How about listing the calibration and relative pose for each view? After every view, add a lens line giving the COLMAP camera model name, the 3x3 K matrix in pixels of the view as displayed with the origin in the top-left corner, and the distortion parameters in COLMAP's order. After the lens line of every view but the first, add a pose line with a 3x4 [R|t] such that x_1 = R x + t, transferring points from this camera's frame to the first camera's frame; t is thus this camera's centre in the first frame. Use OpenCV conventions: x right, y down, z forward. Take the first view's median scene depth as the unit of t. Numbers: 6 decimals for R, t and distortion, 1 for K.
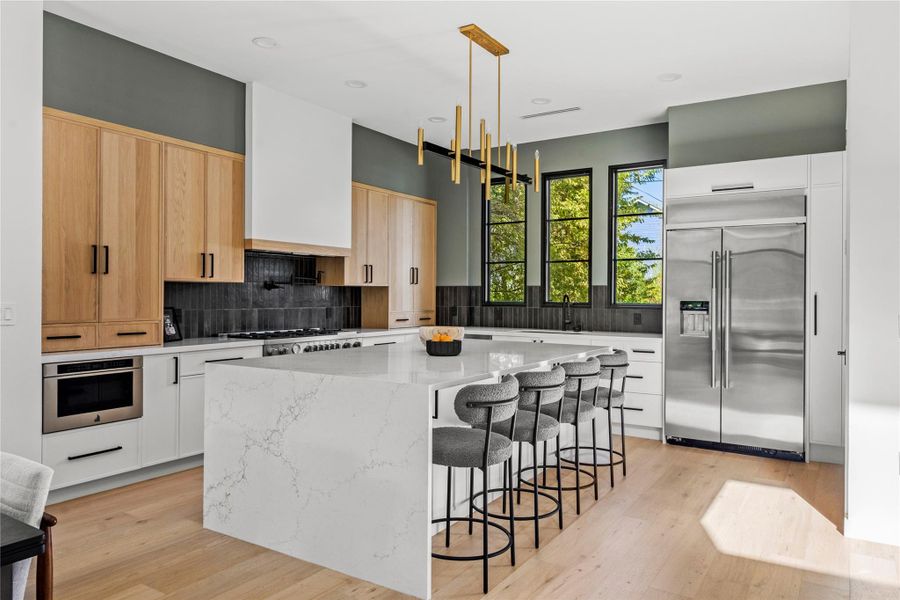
lens RADIAL K [[610.5, 0, 450.0], [0, 610.5, 300.0], [0, 0, 1]] dist [0.007234, 0.000125]
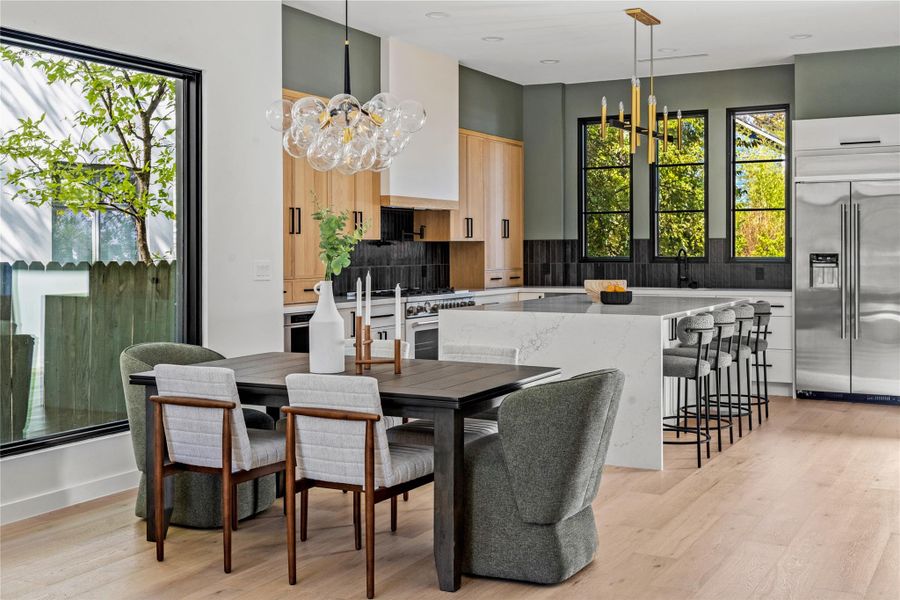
lens RADIAL K [[1013.5, 0, 450.1], [0, 1013.5, 276.3], [0, 0, 1]] dist [0.008380, -0.003703]
pose [[0.997533, -0.012267, 0.069126, -0.292857], [0.010976, 0.999759, 0.019018, 0.000217], [-0.069343, -0.018212, 0.997427, -0.551154]]
